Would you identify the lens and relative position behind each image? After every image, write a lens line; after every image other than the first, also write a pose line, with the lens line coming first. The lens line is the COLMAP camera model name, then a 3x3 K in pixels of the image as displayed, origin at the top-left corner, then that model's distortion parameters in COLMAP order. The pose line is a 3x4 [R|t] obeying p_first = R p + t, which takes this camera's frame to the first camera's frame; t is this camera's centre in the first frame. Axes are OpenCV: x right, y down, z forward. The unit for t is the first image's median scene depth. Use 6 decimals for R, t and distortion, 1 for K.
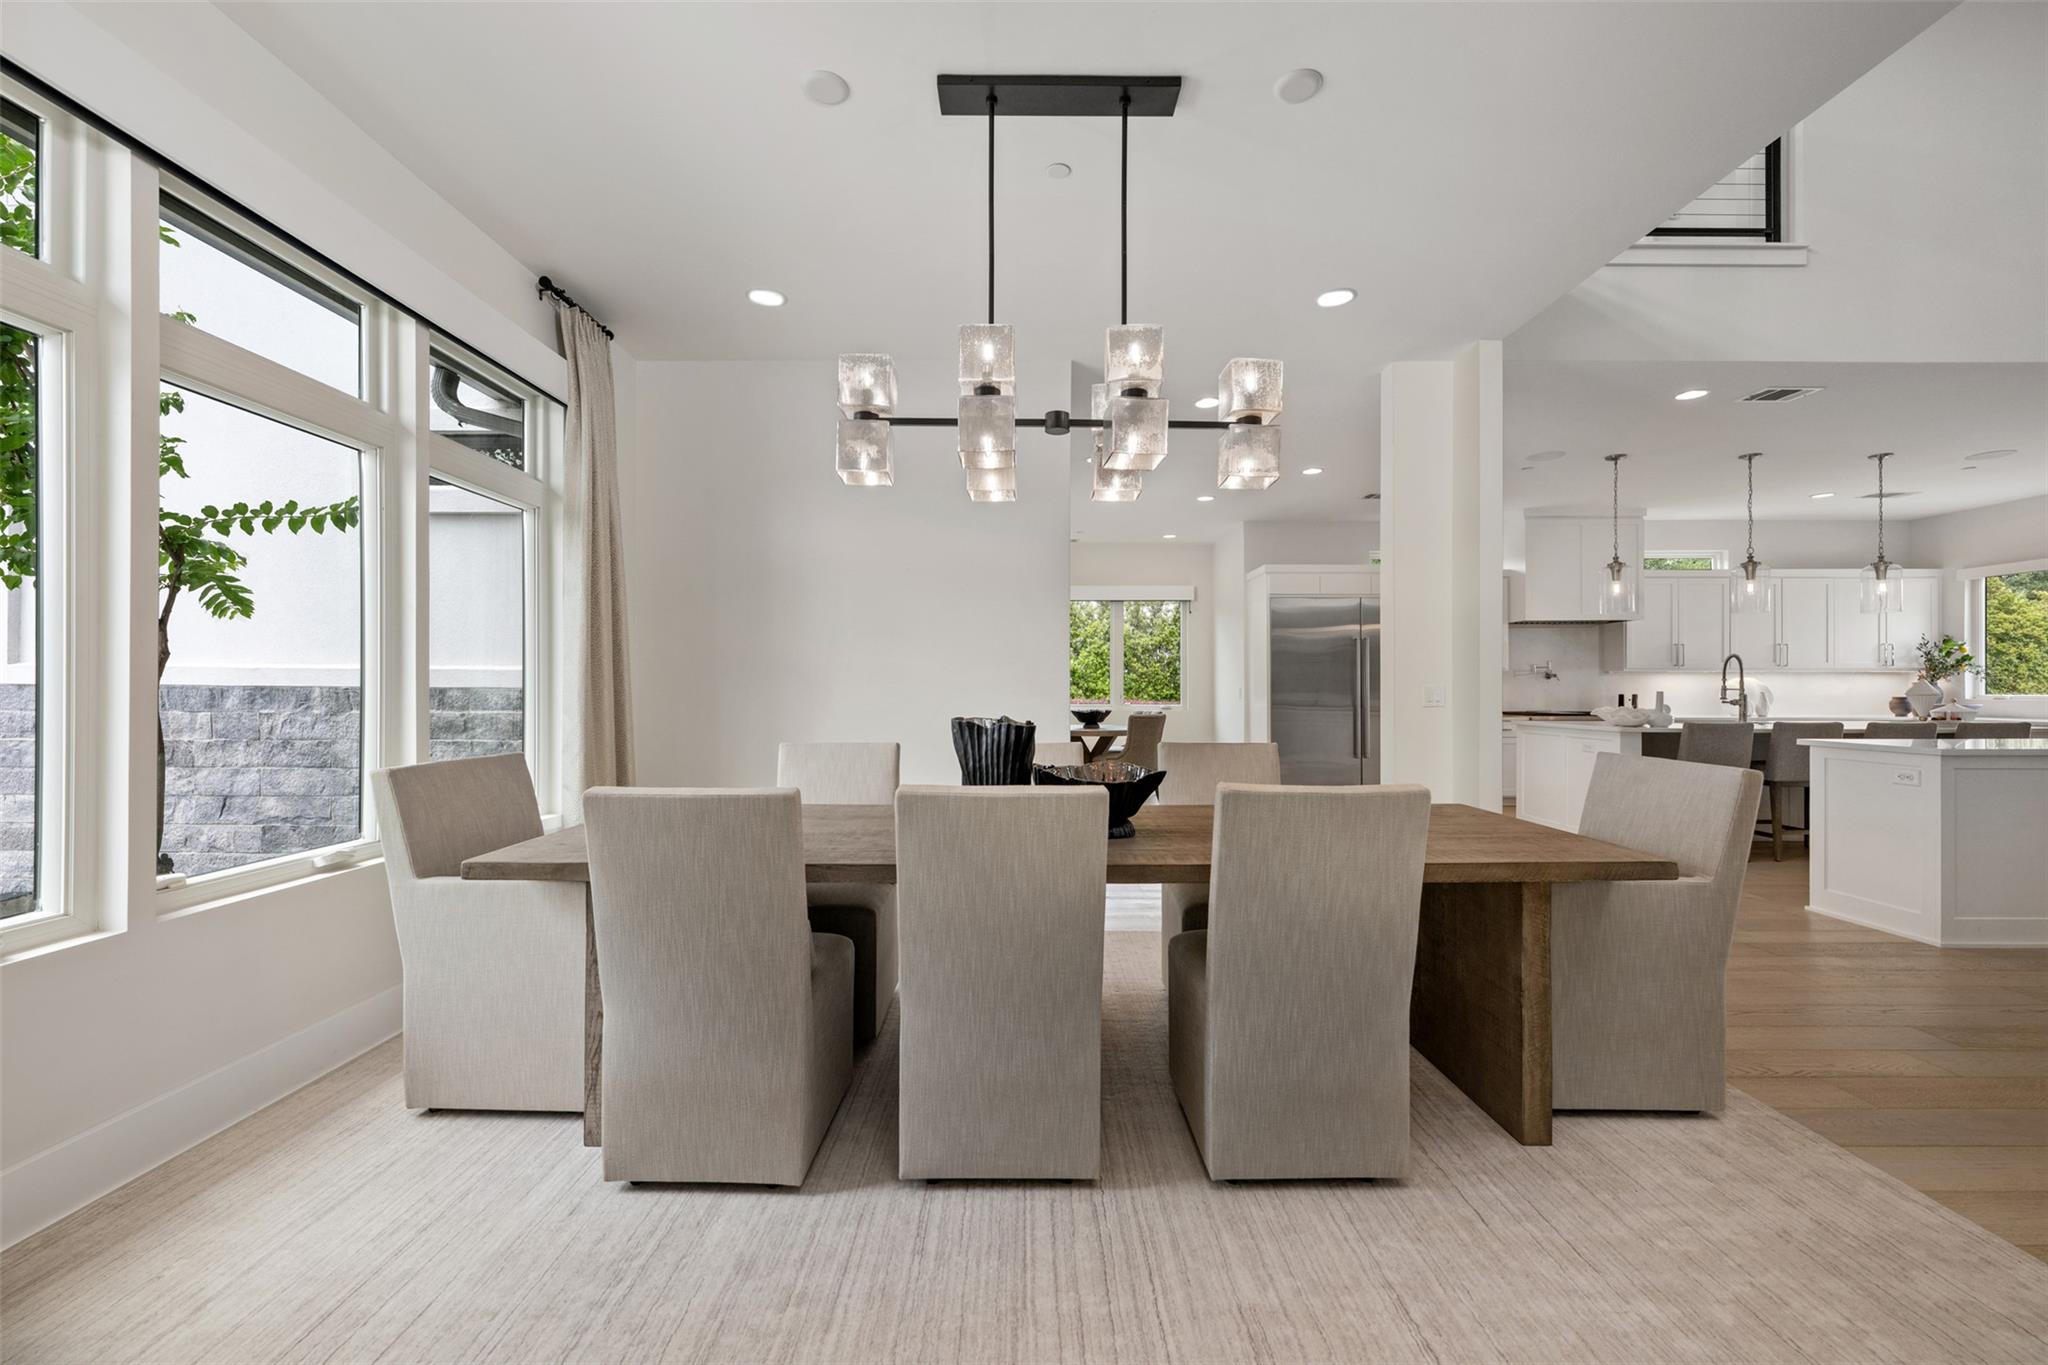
lens RADIAL K [[814.2, 0, 1016.4], [0, 814.2, 683.5], [0, 0, 1]] dist [-0.001377, -0.000483]
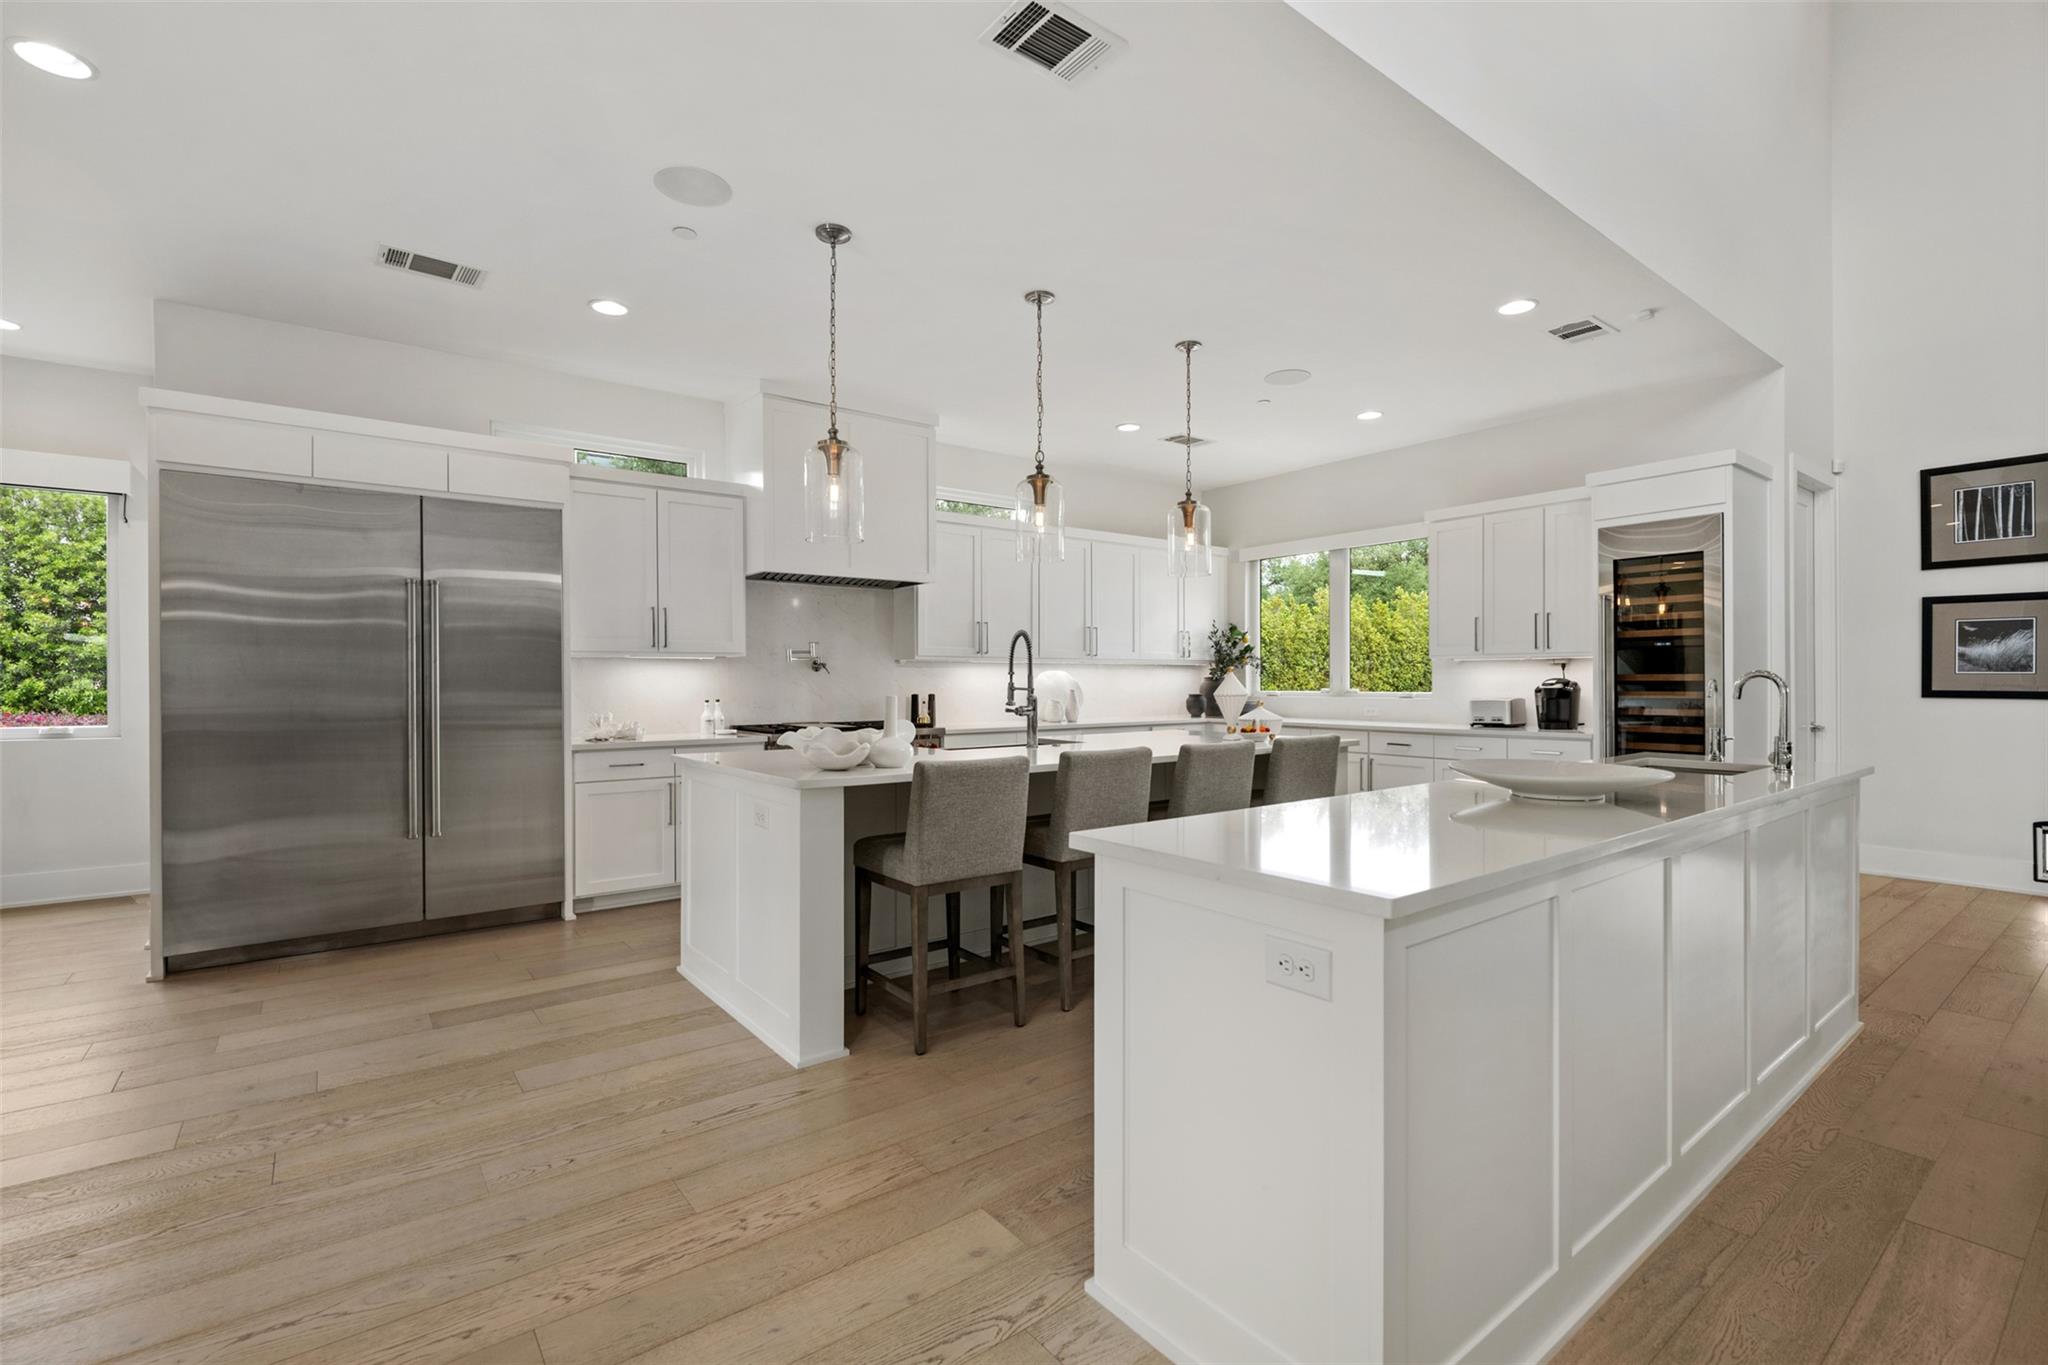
lens RADIAL K [[909.3, 0, 1033.3], [0, 909.3, 683.8], [0, 0, 1]] dist [-0.000256, 0.000312]
pose [[0.781664, -0.003798, 0.623689, 0.384118], [-0.001086, 0.999972, 0.007450, -0.001650], [-0.623699, -0.006501, 0.781637, 0.382890]]
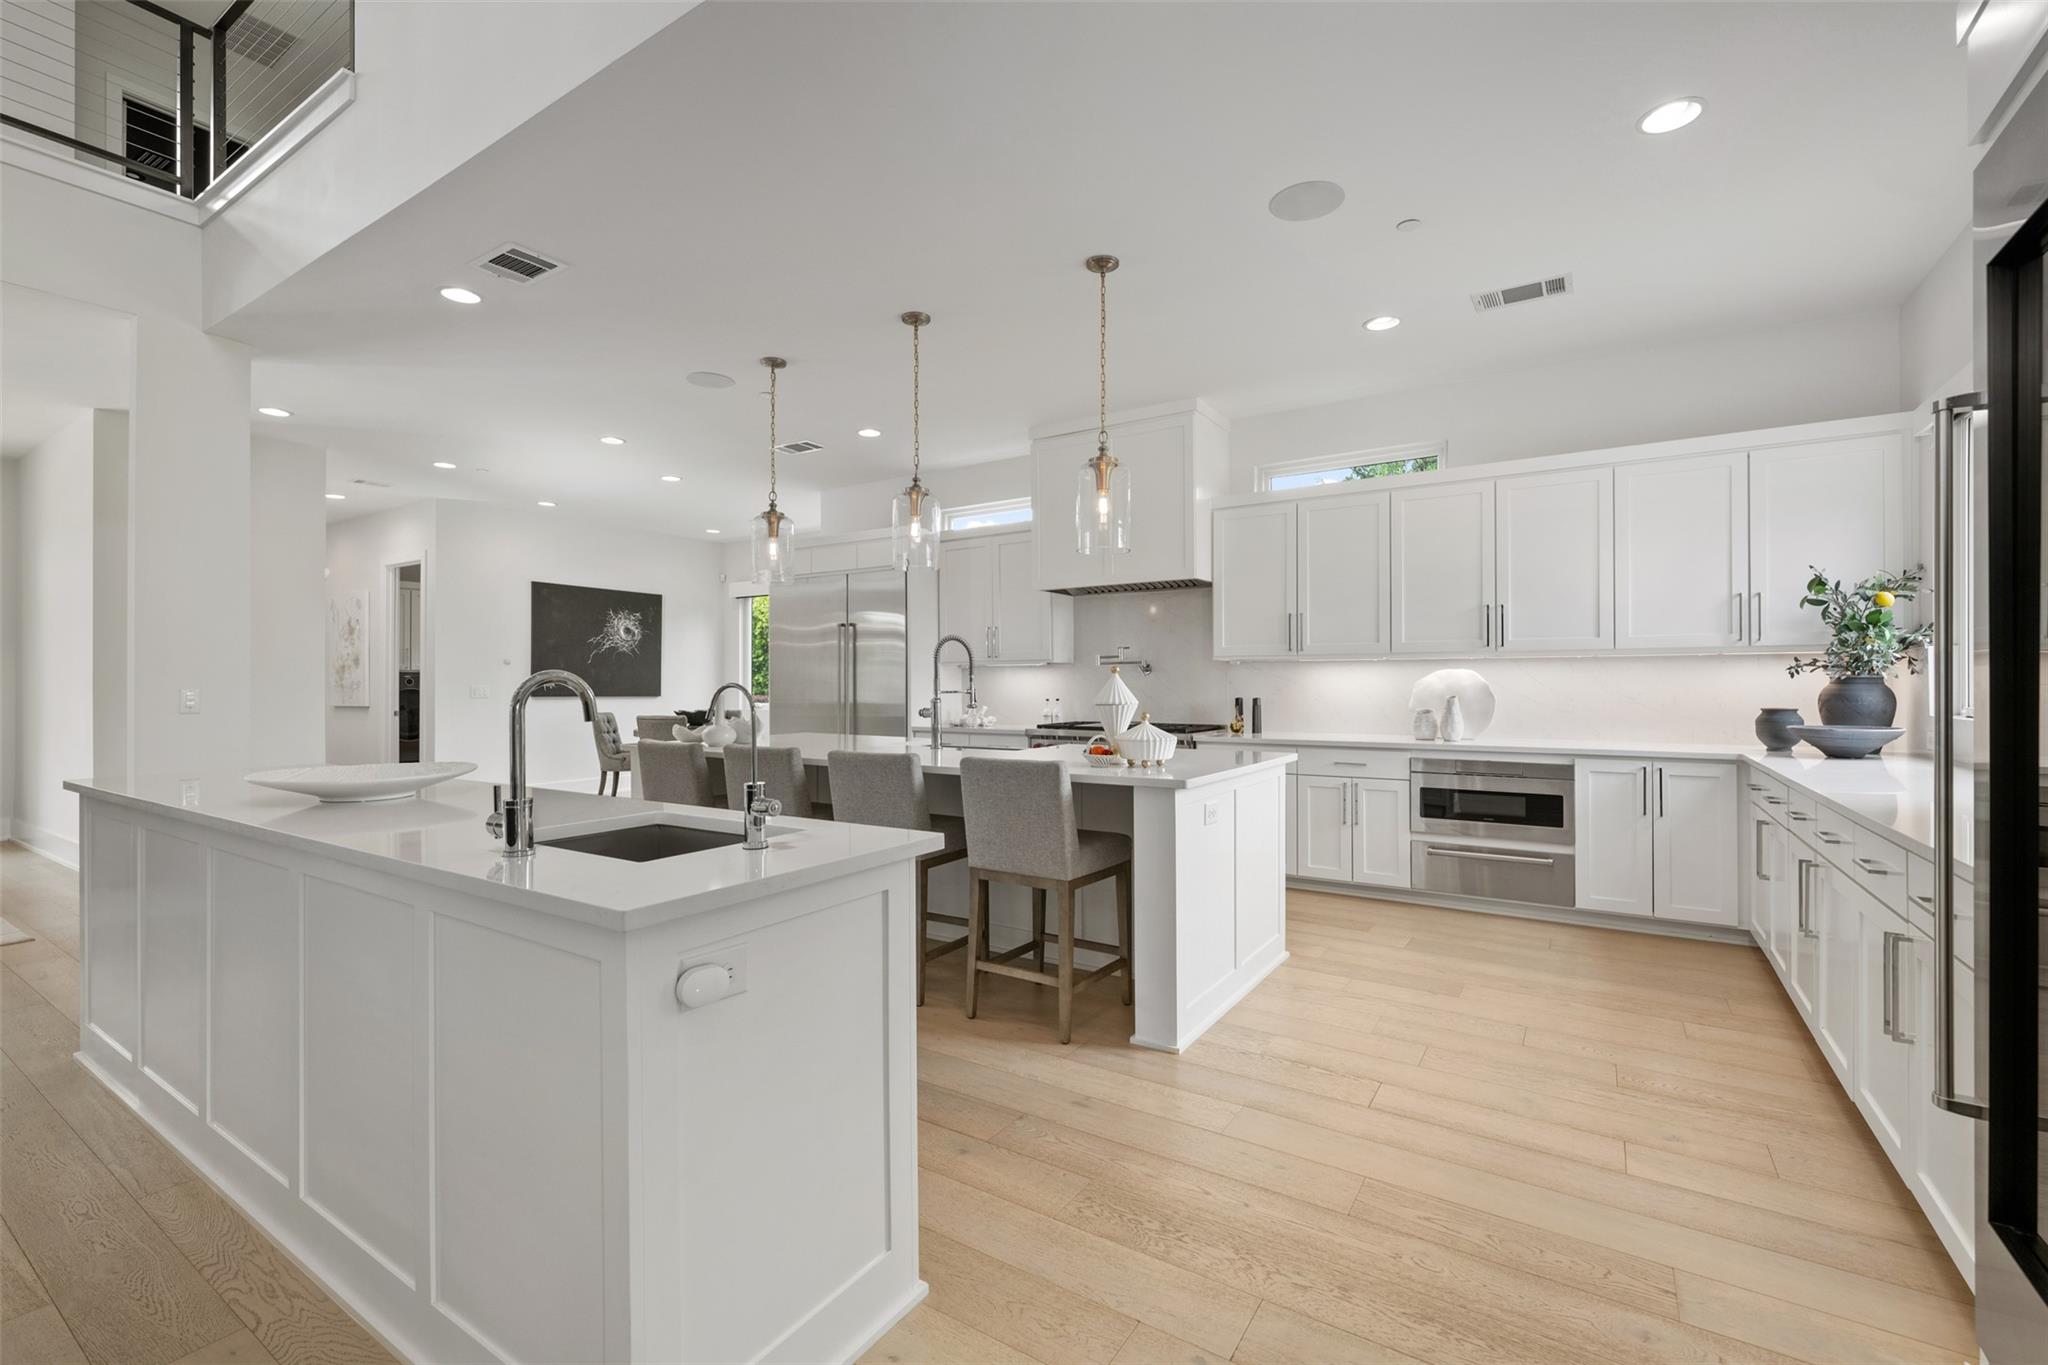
lens RADIAL K [[878.3, 0, 1021.8], [0, 878.3, 685.8], [0, 0, 1]] dist [0.004550, -0.000183]
pose [[0.841935, -0.002267, -0.539574, 1.060045], [0.007605, 0.999942, 0.007666, -0.002296], [0.539525, -0.010557, 0.841903, 0.375885]]
